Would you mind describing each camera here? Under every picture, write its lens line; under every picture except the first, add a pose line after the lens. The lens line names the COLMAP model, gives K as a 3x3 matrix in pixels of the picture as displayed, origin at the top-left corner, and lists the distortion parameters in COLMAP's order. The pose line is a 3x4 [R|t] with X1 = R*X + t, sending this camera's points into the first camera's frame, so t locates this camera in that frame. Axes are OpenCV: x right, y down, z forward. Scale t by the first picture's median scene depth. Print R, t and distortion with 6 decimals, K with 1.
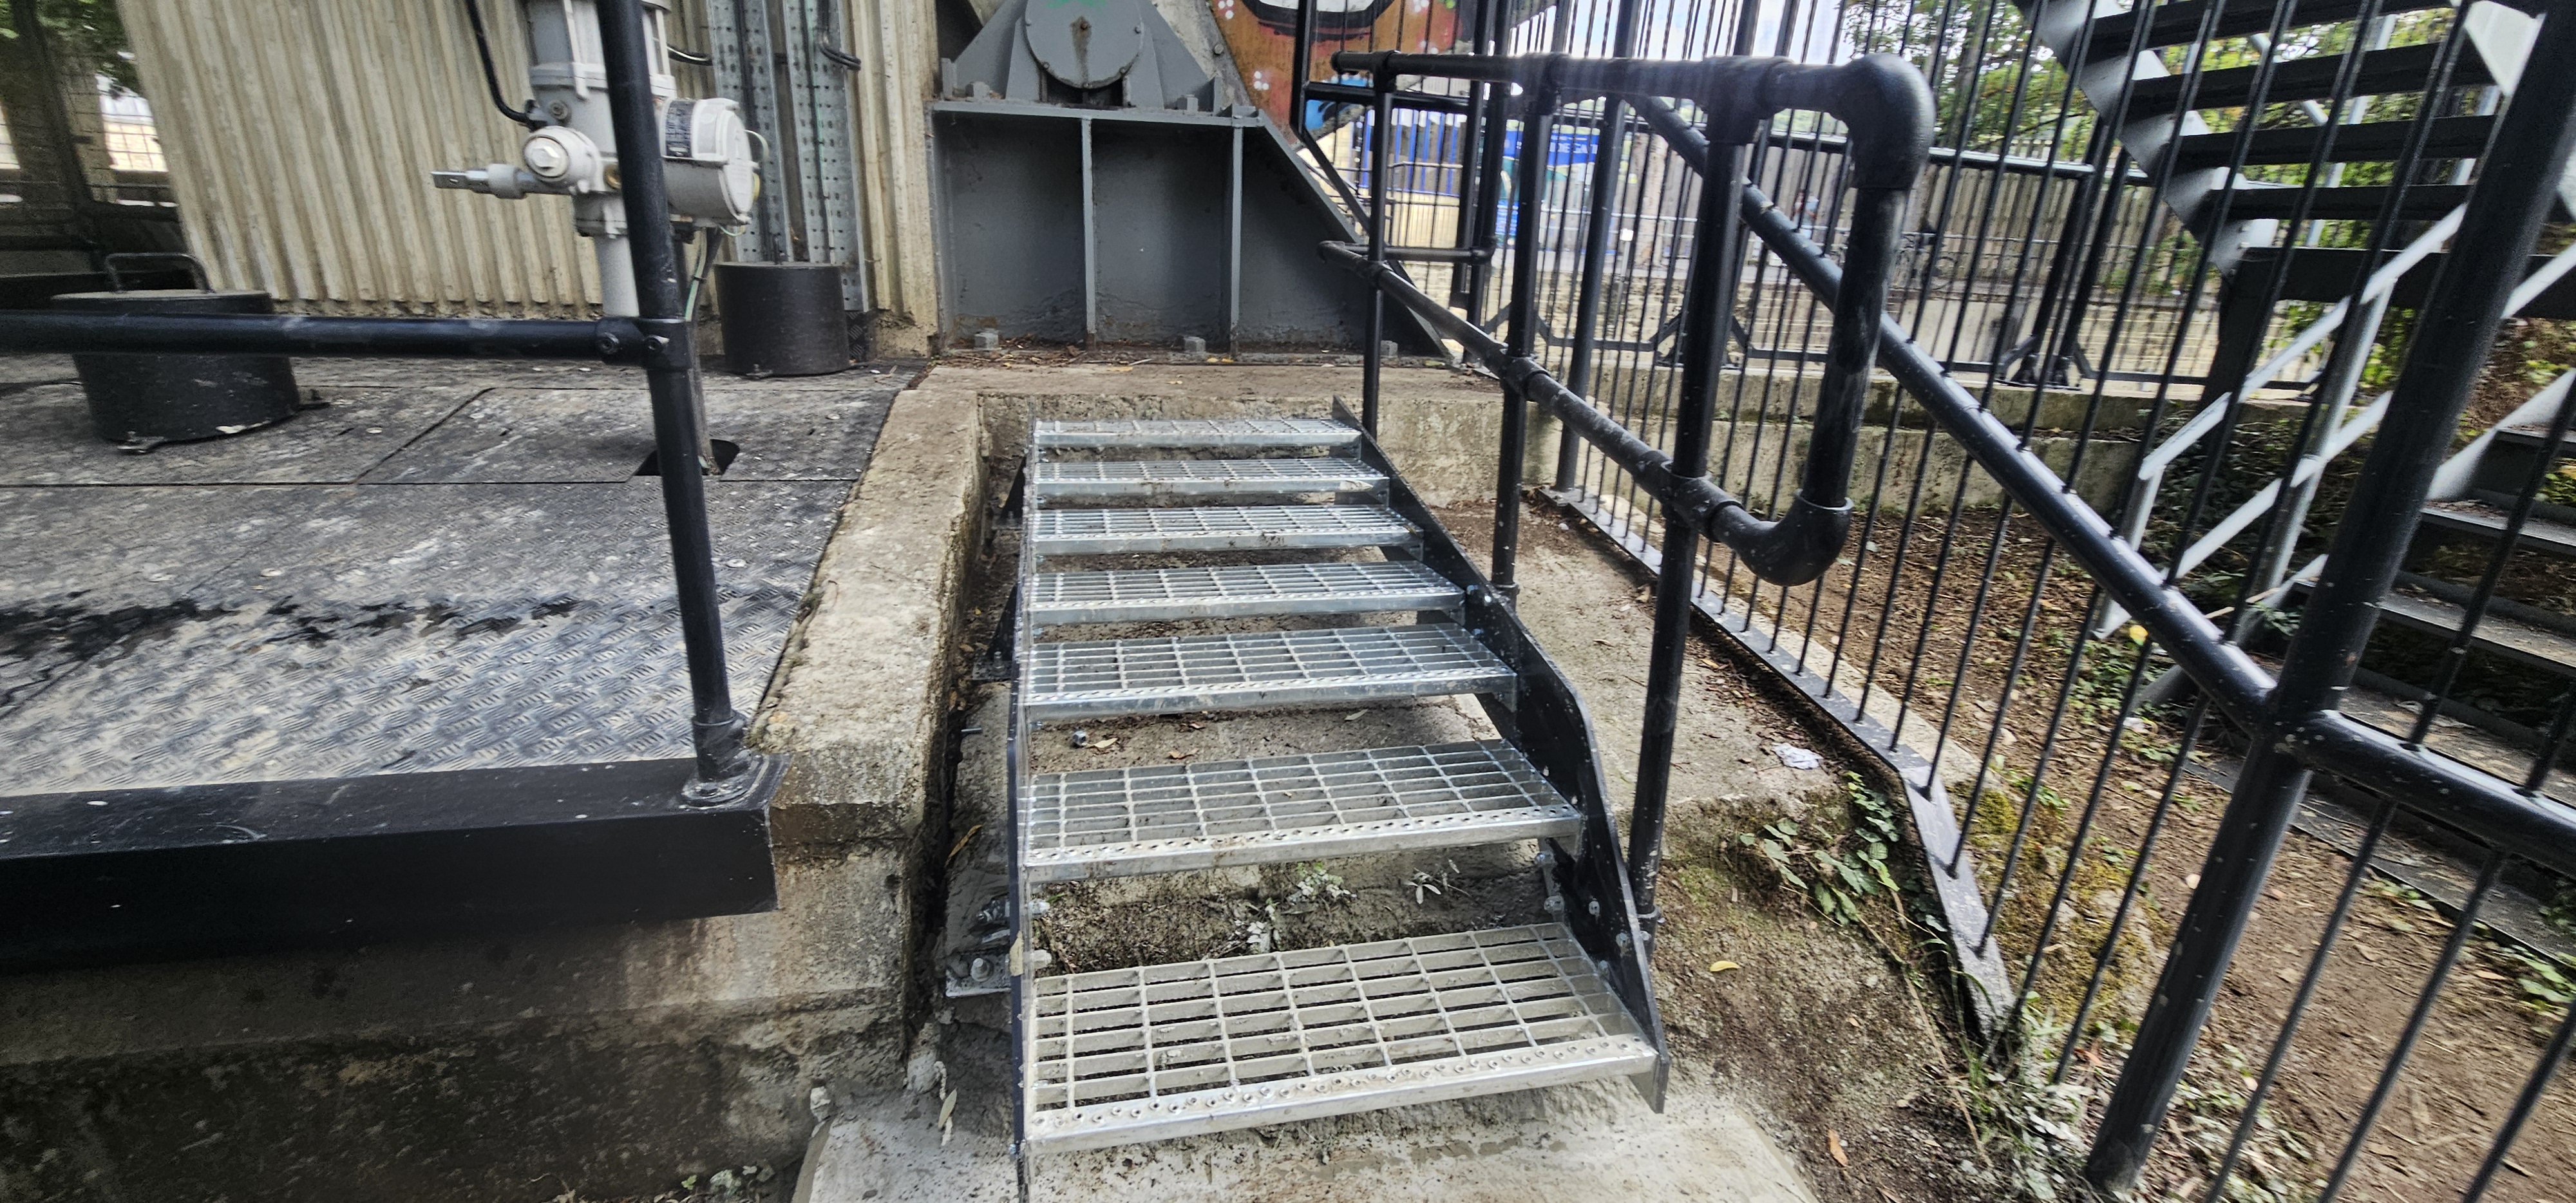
lens RADIAL K [[1074.4, 0, 1288.8], [0, 1074.4, 602.6], [0, 0, 1]] dist [-0.007397, 0.004760]
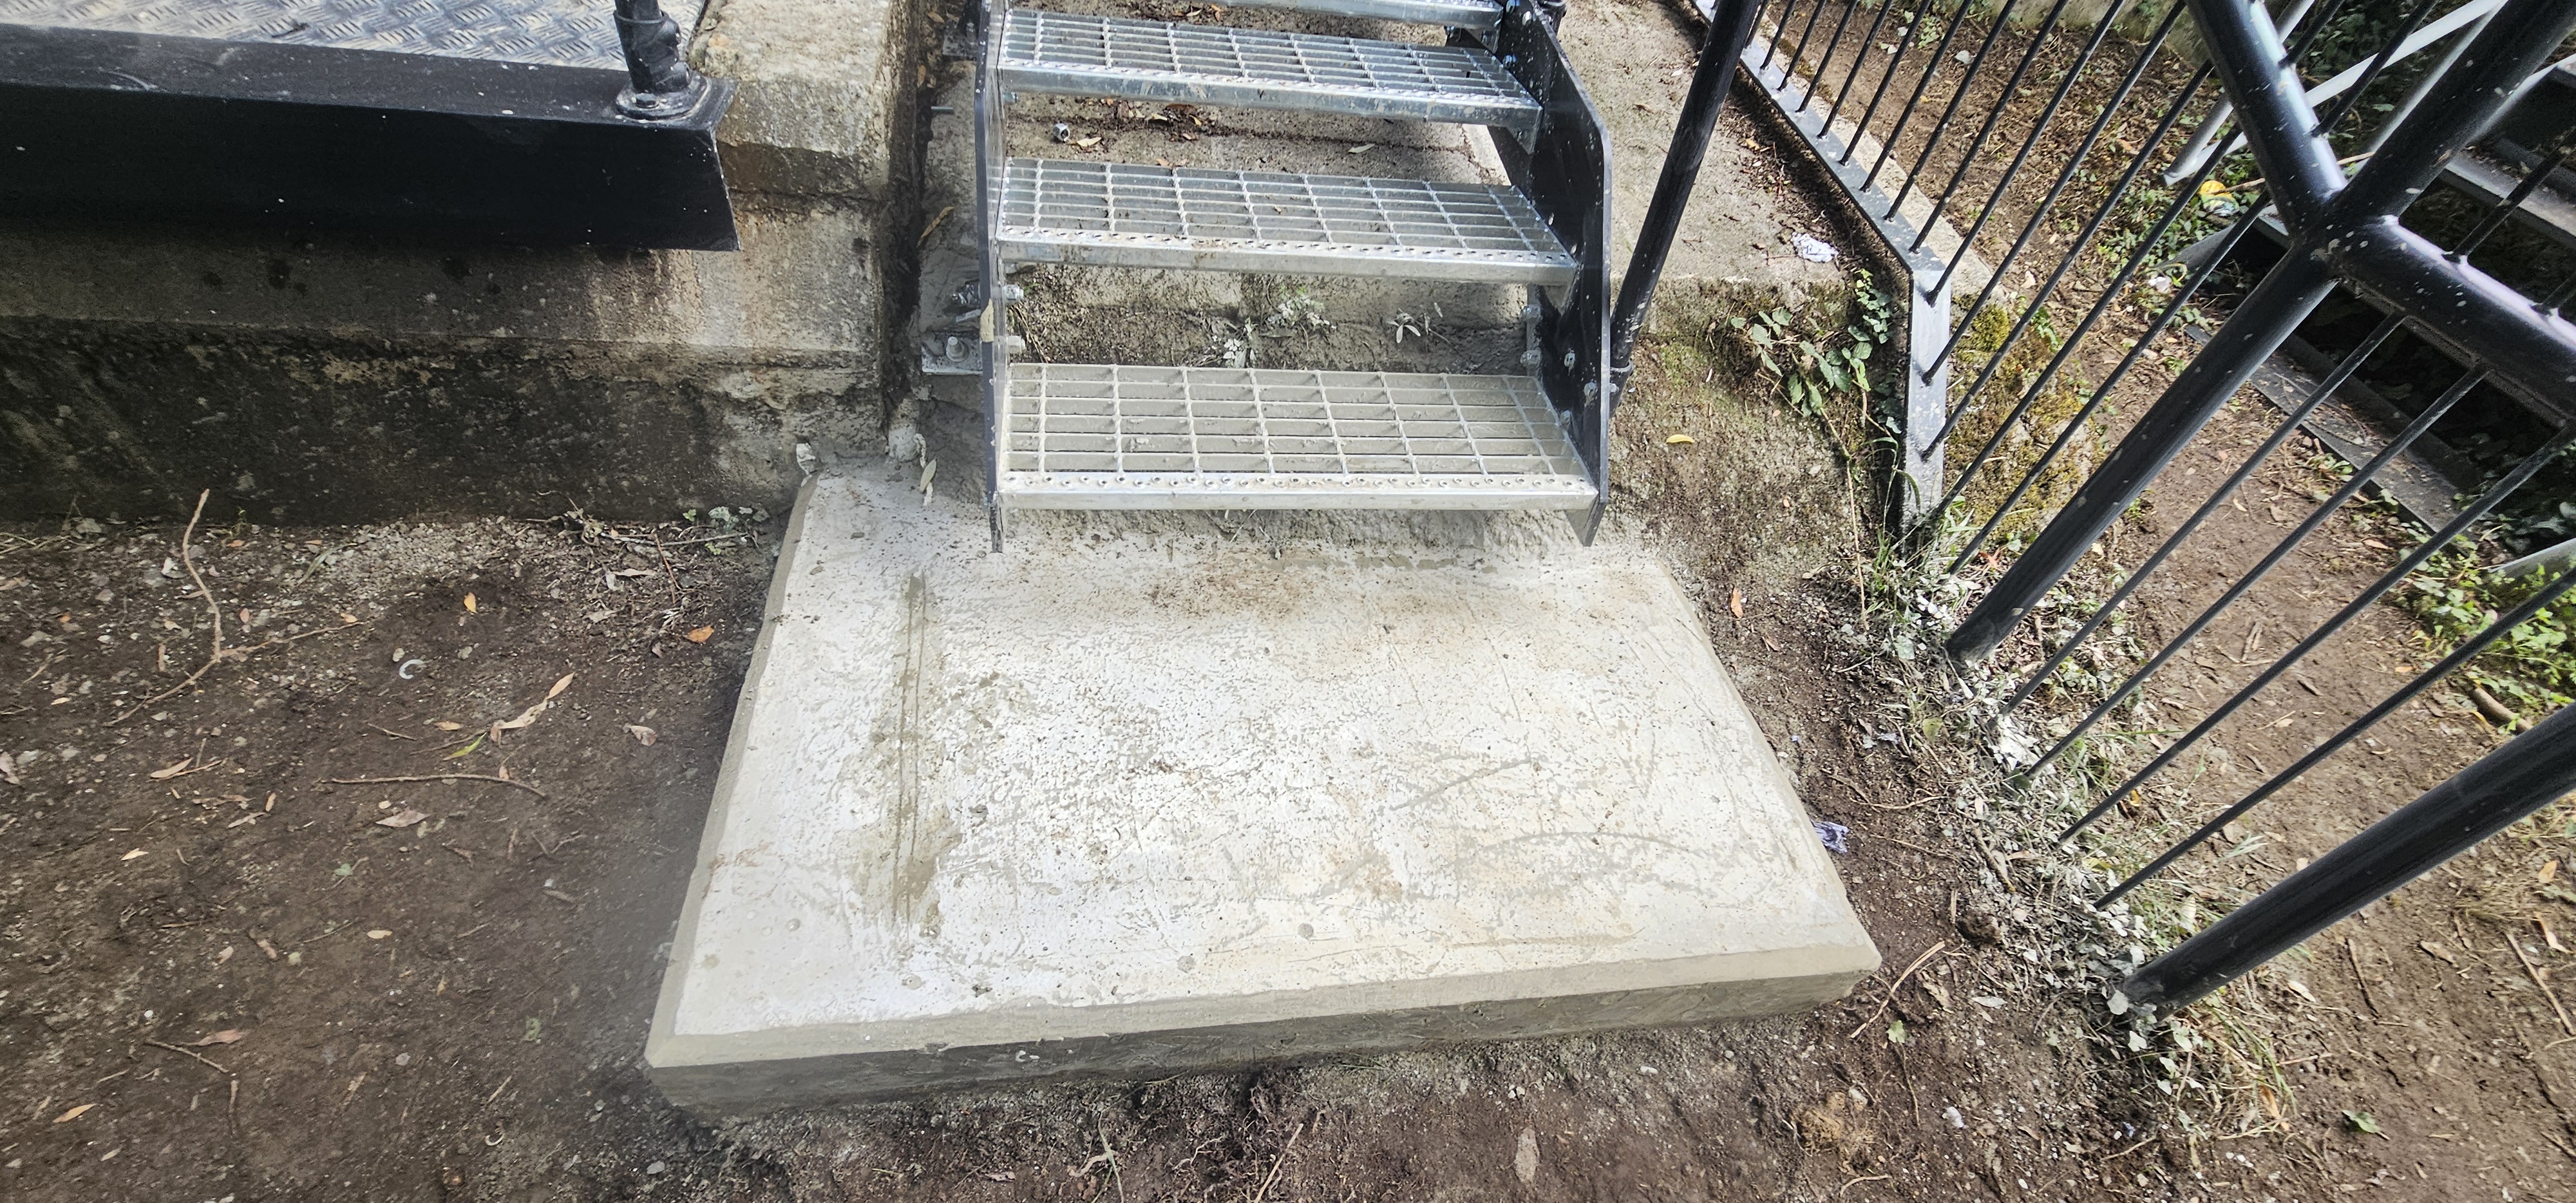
lens RADIAL K [[1053.5, 0, 1297.4], [0, 1053.5, 632.0], [0, 0, 1]] dist [-0.000050, -0.000735]
pose [[0.994166, 0.101711, 0.035906, 0.022814], [-0.107110, 0.891662, 0.439848, 0.108853], [0.012721, -0.441127, 0.897354, 0.000869]]
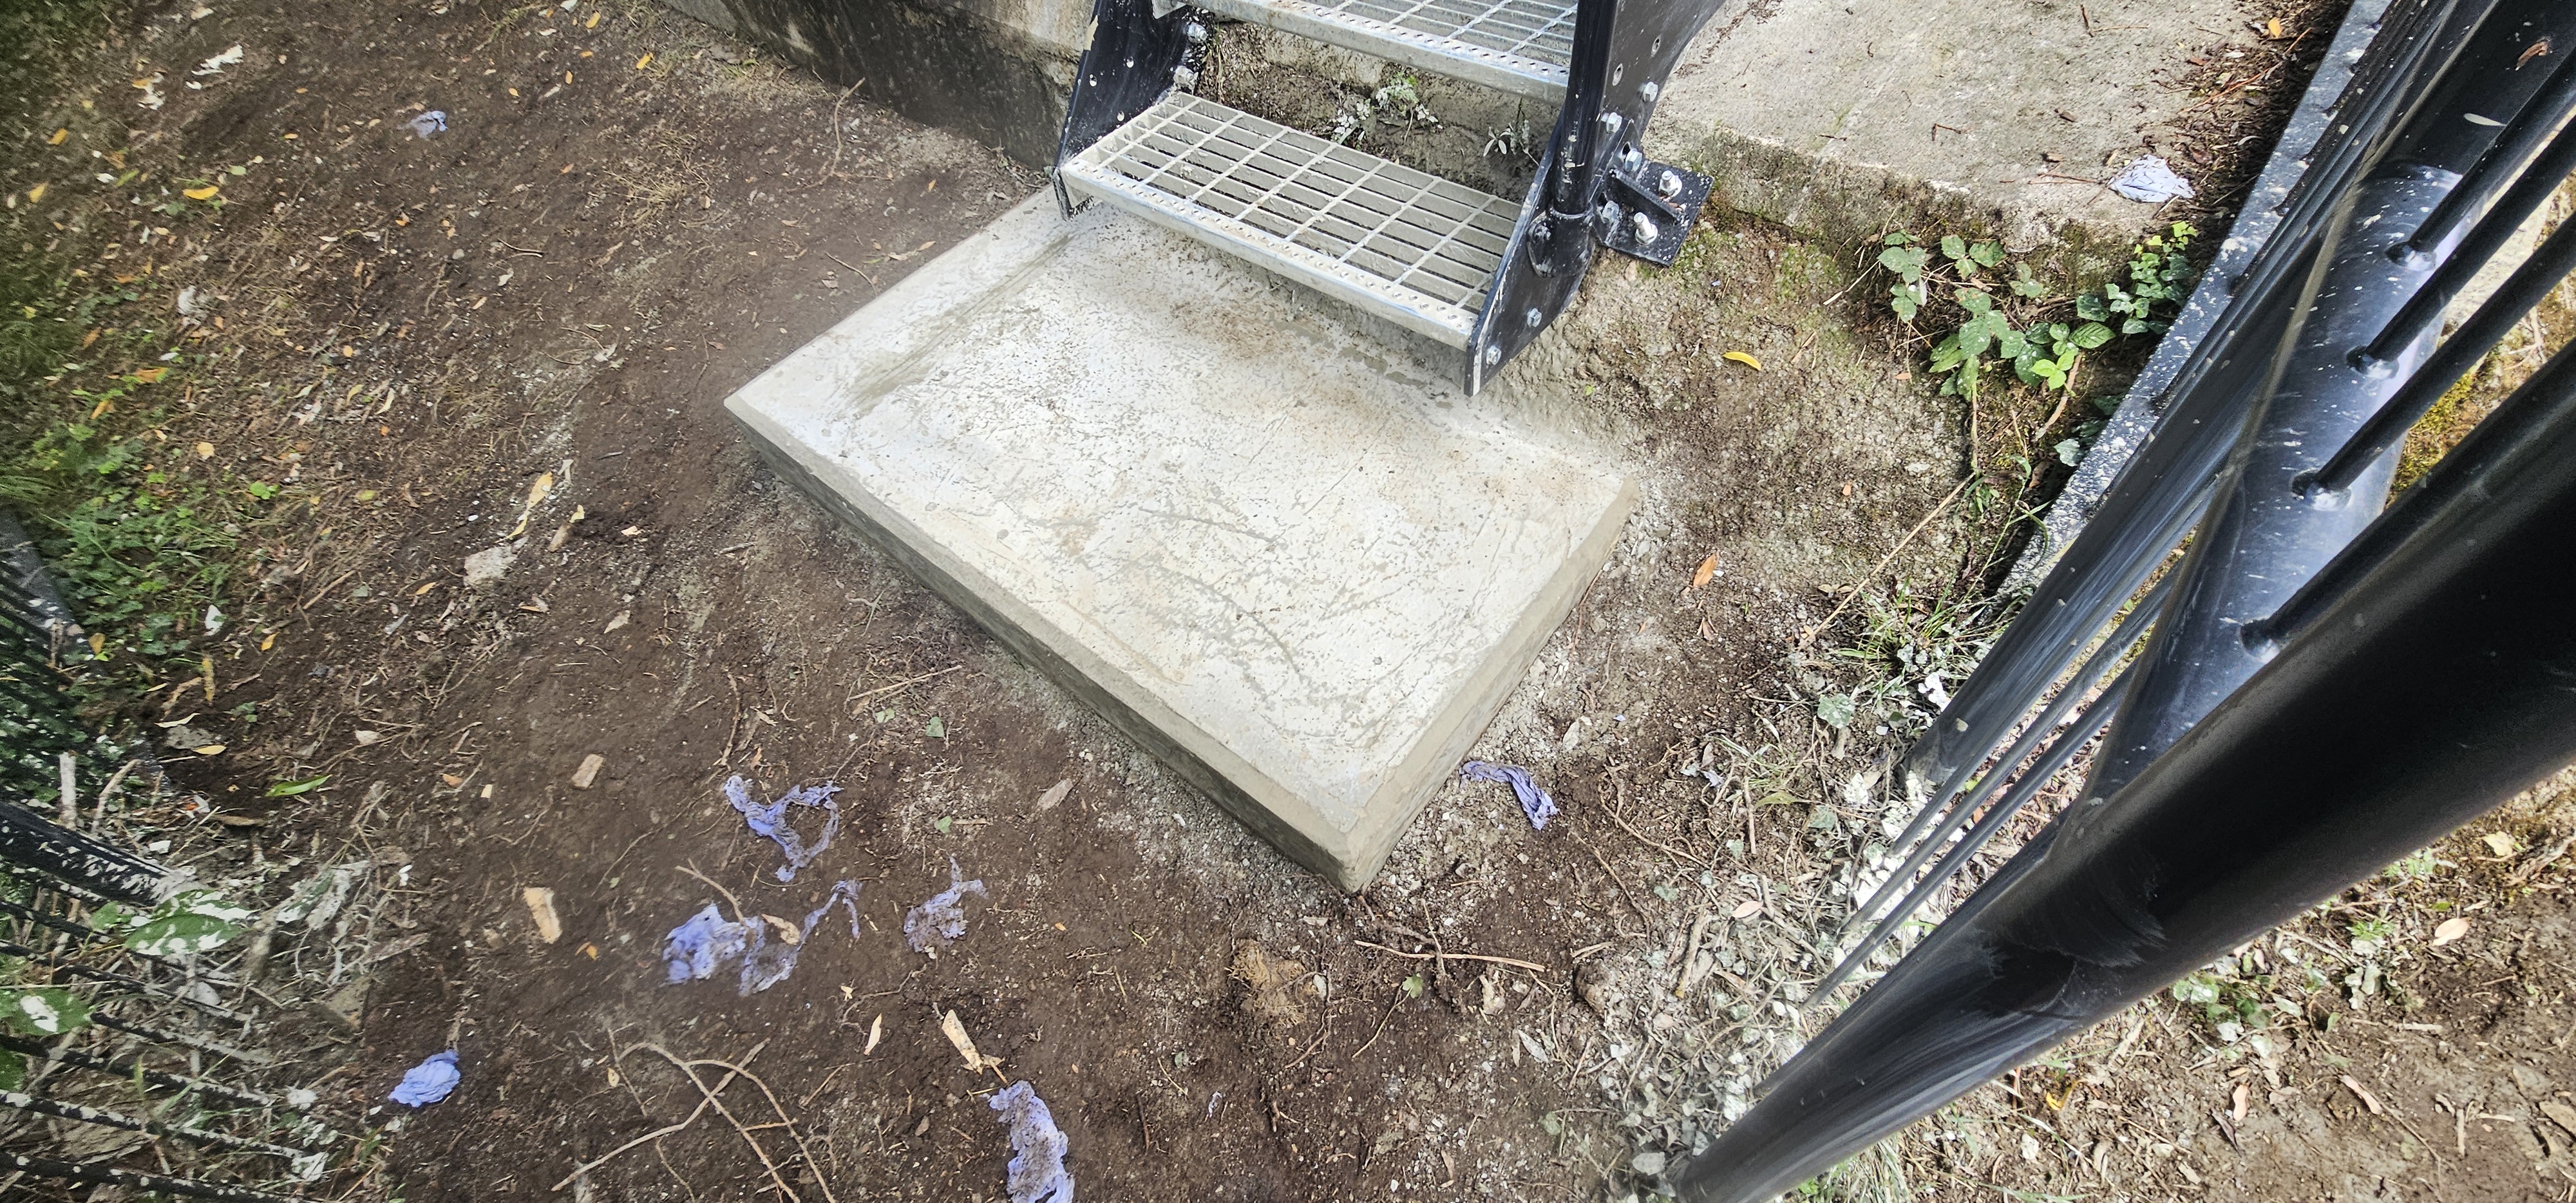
lens RADIAL K [[1053.5, 0, 1297.4], [0, 1053.5, 632.0], [0, 0, 1]] dist [-0.000050, -0.000735]
pose [[0.618271, 0.569493, -0.541682, 0.851031], [-0.151948, 0.762799, 0.628530, 0.039012], [0.771137, -0.306294, 0.558150, 0.223947]]
